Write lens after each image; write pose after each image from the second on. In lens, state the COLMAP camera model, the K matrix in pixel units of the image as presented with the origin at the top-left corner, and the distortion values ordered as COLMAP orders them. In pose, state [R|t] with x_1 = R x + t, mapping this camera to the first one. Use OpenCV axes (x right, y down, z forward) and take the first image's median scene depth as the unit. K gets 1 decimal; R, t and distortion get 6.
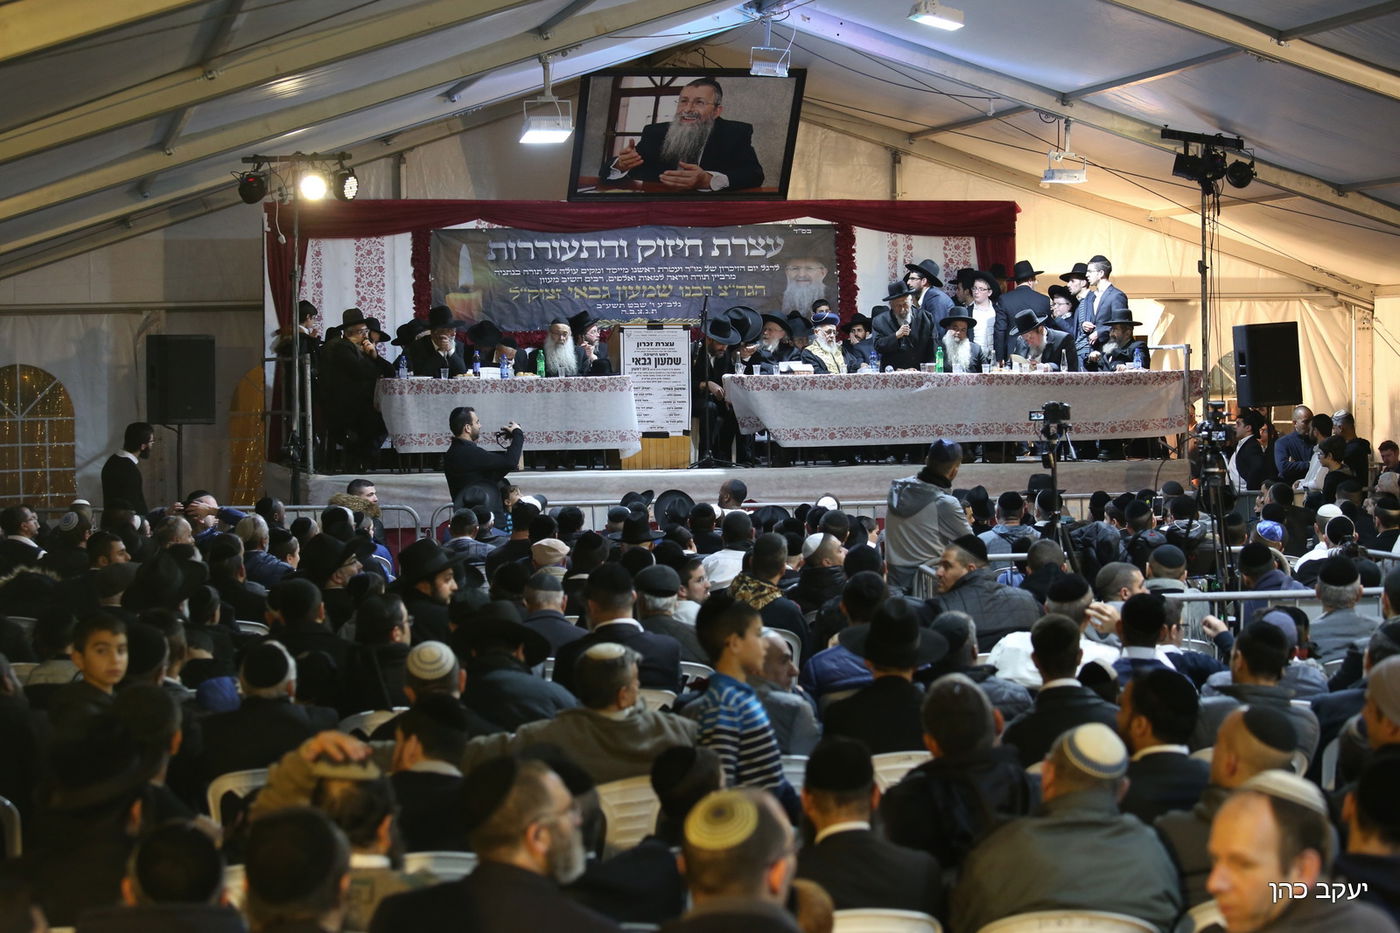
lens RADIAL K [[2777.2, 0, 700.0], [0, 2777.2, 466.5], [0, 0, 1]] dist [0.011527, -0.003657]
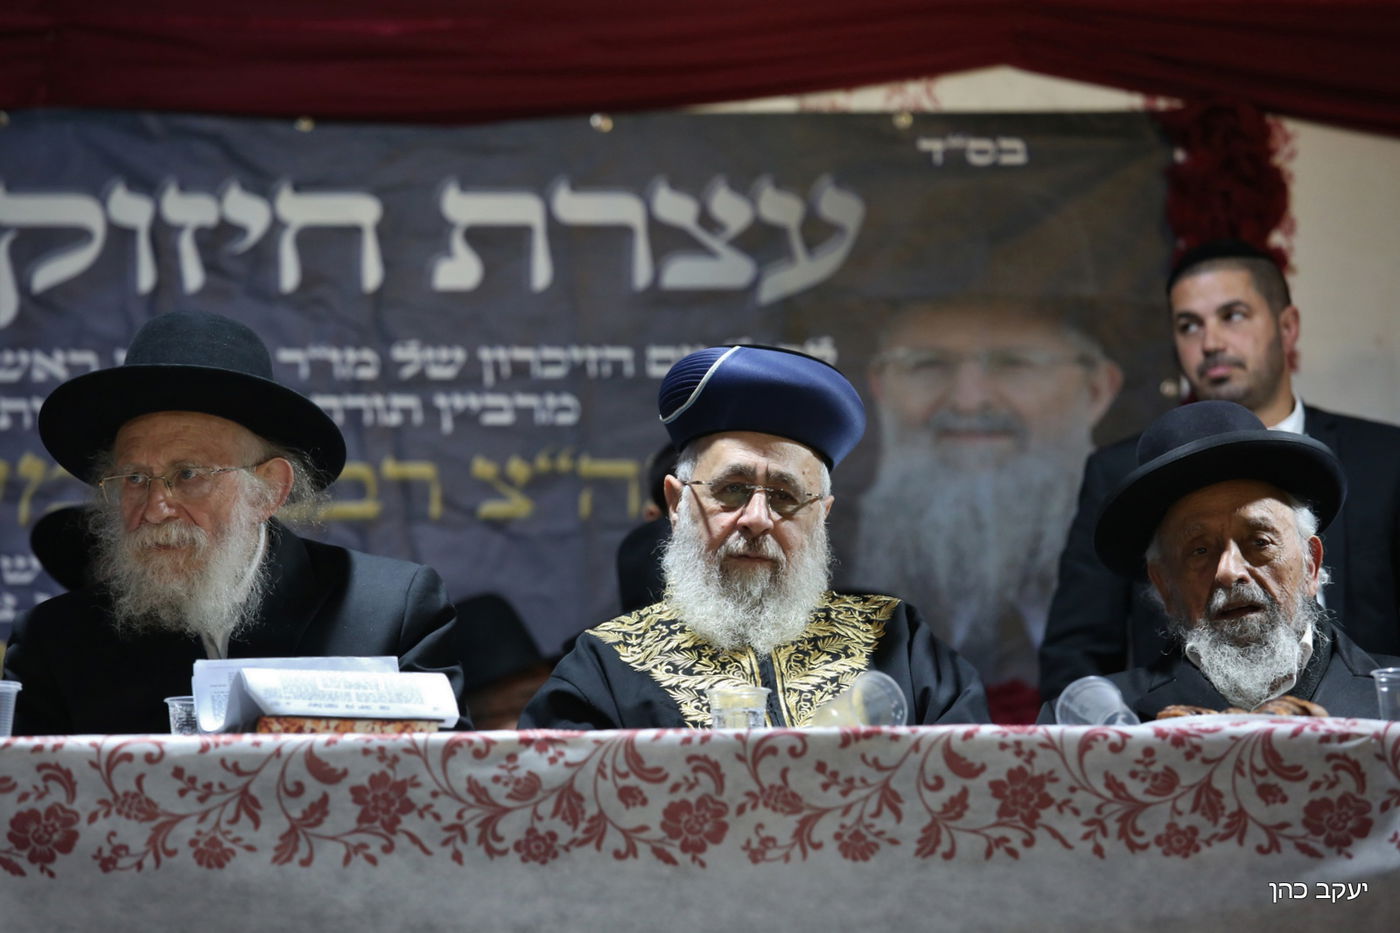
lens RADIAL K [[6746.4, 0, 700.0], [0, 6746.4, 466.5], [0, 0, 1]] dist [1.505062, -3.323397]
pose [[0.992380, -0.013564, -0.122468, 0.072975], [-0.005200, 0.988427, -0.151606, -0.000986], [0.123107, 0.151087, 0.980825, 0.596873]]
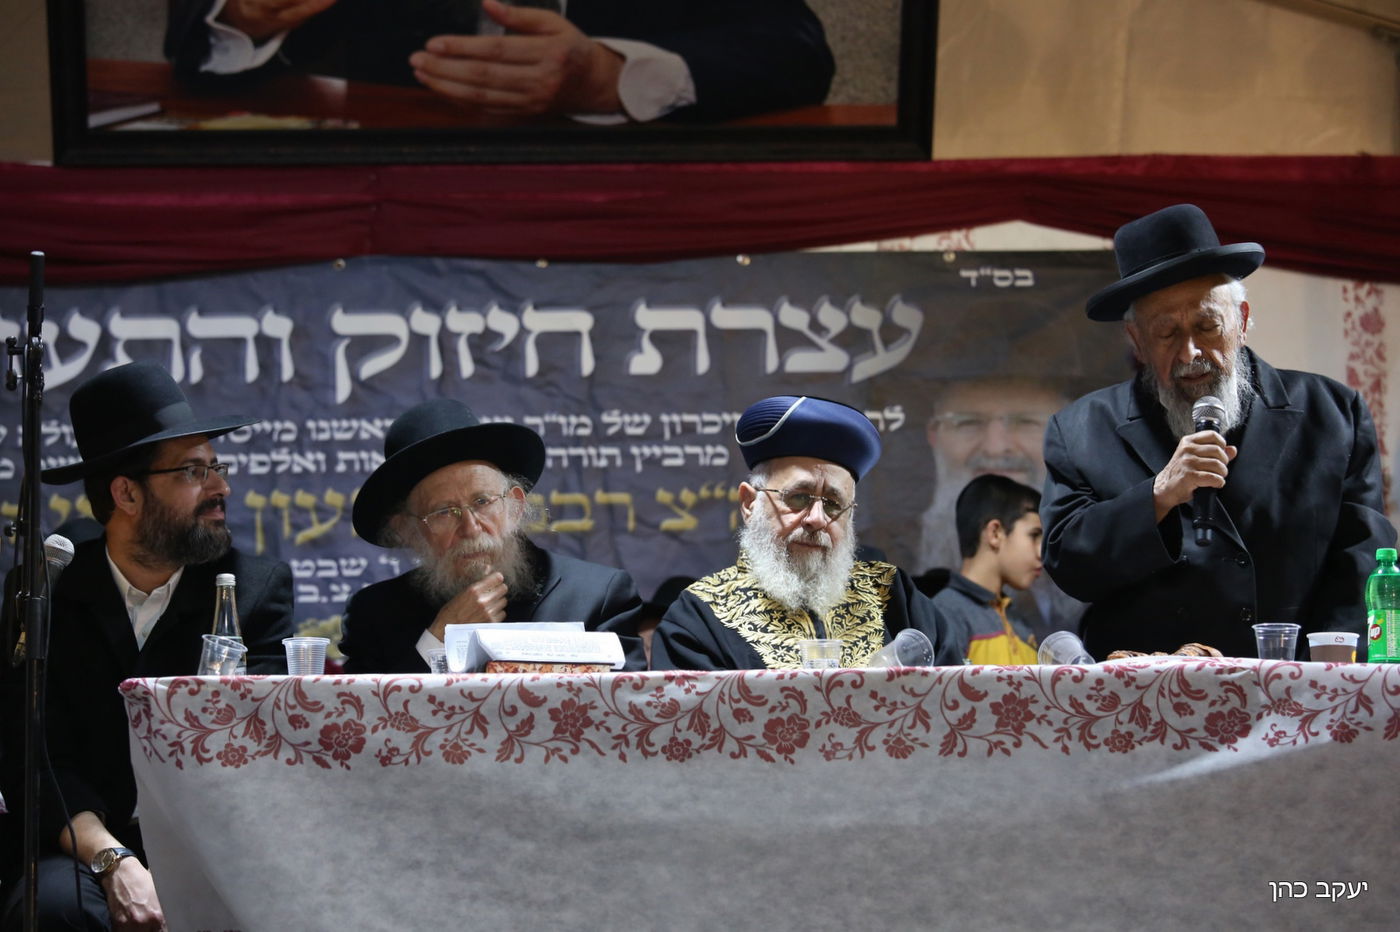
lens RADIAL K [[4560.9, 0, 700.0], [0, 4560.9, 466.0], [0, 0, 1]] dist [0.003786, 2.734855]
pose [[0.988045, -0.021589, -0.152648, 0.074731], [-0.003081, 0.987183, -0.159562, -0.001137], [0.154136, 0.158125, 0.975315, 0.603487]]
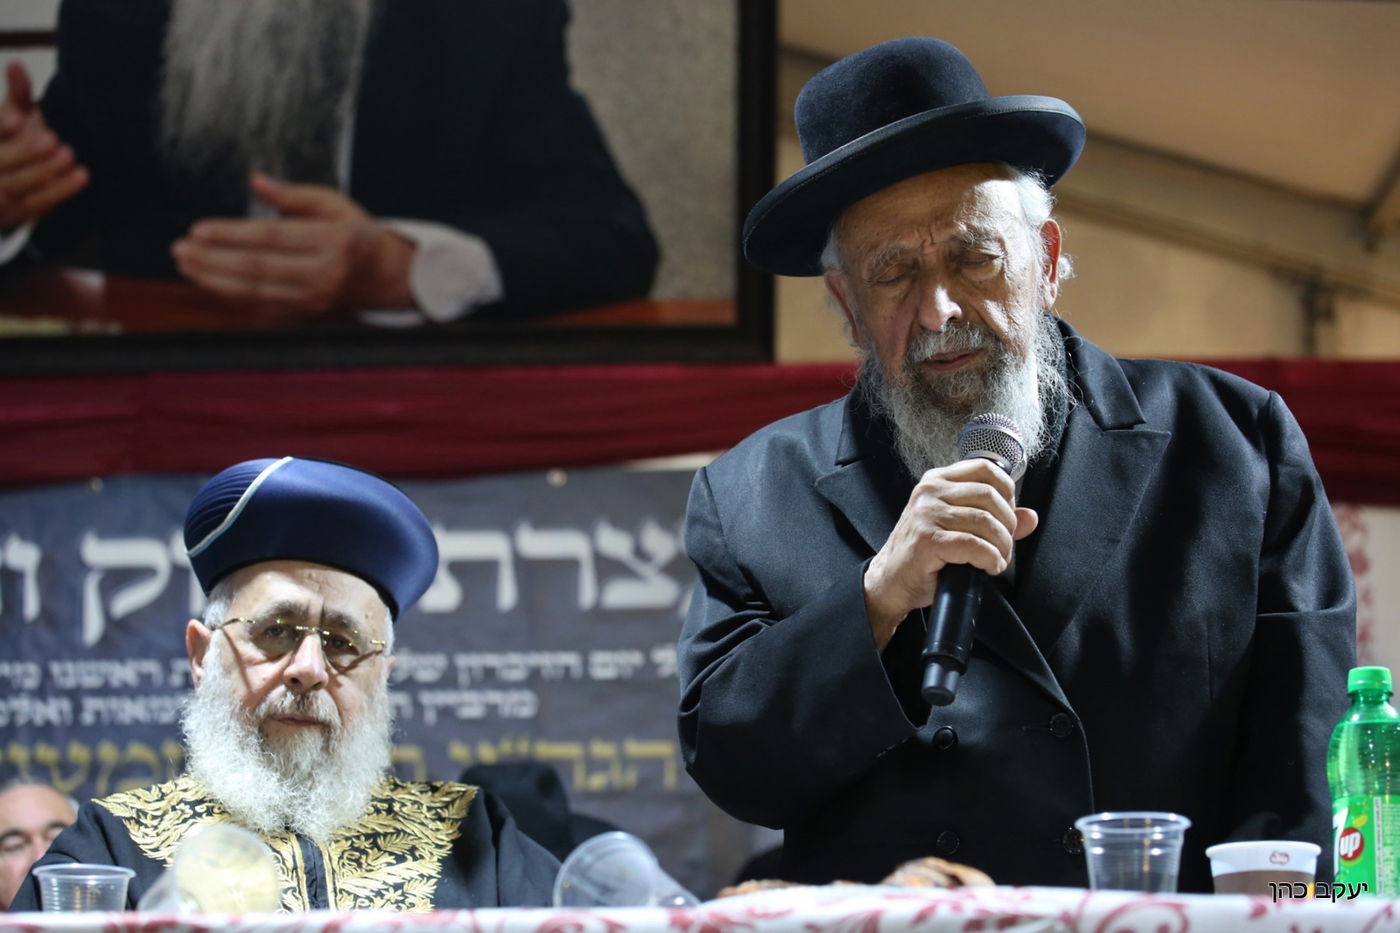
lens RADIAL K [[3143.6, 0, 700.0], [0, 3143.6, 466.5], [0, 0, 1]] dist [-0.333860, 0.151561]
pose [[0.981237, -0.047918, -0.186754, 0.072560], [-0.004521, 0.962638, -0.270756, -0.020655], [0.192750, 0.266520, 0.944359, 0.779367]]
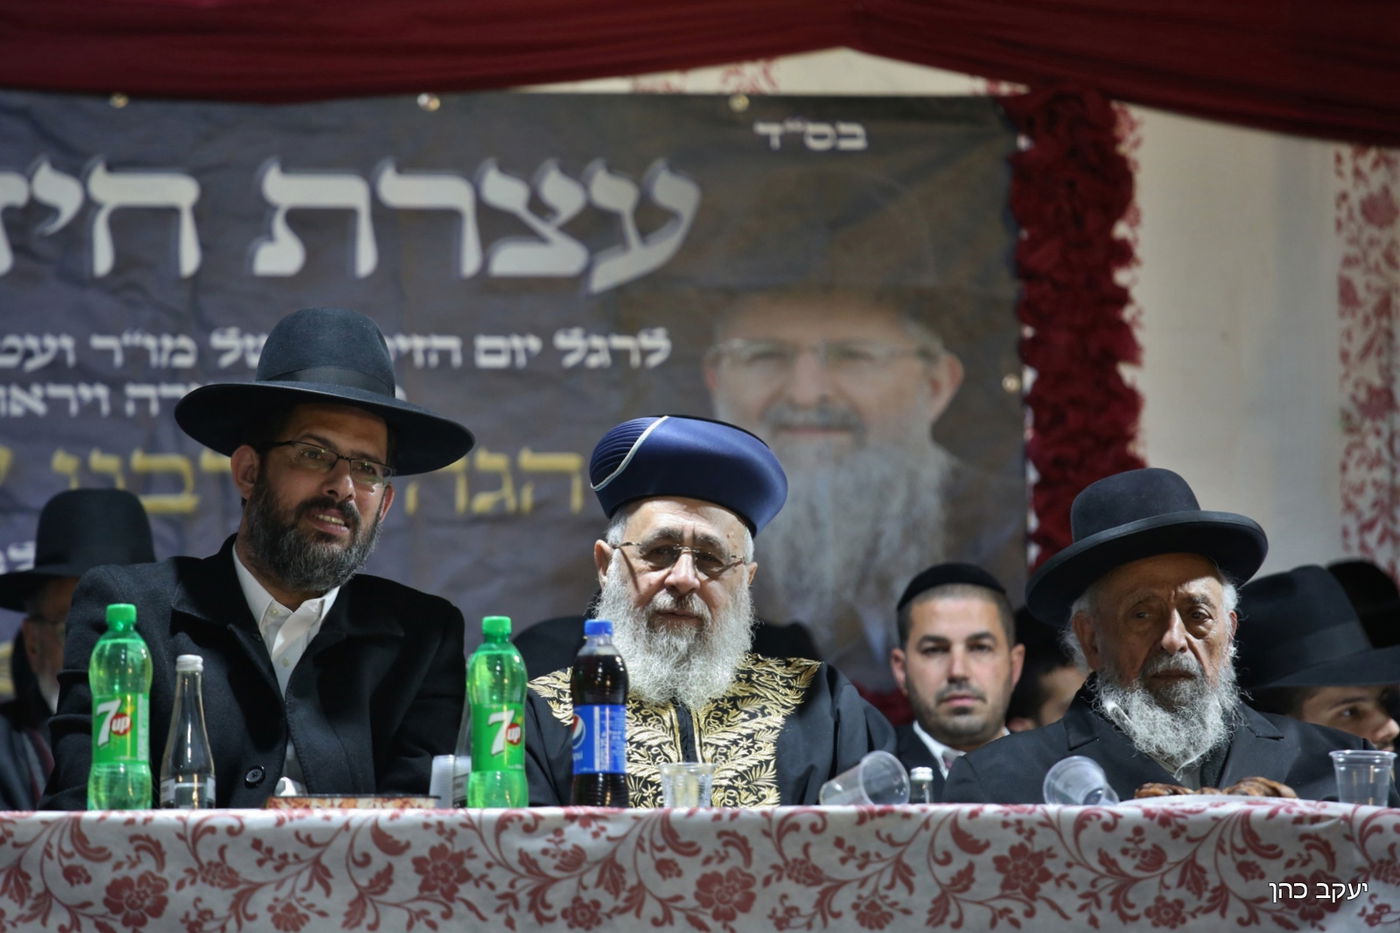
lens RADIAL K [[8317.8, 0, 636.2], [0, 8317.8, 443.3], [0, 0, 1]] dist [2.303995, -17.110175]
pose [[0.997518, -0.003087, -0.070349, 0.062960], [-0.006360, 0.991005, -0.133671, 0.001170], [0.070128, 0.133787, 0.988526, 0.513260]]
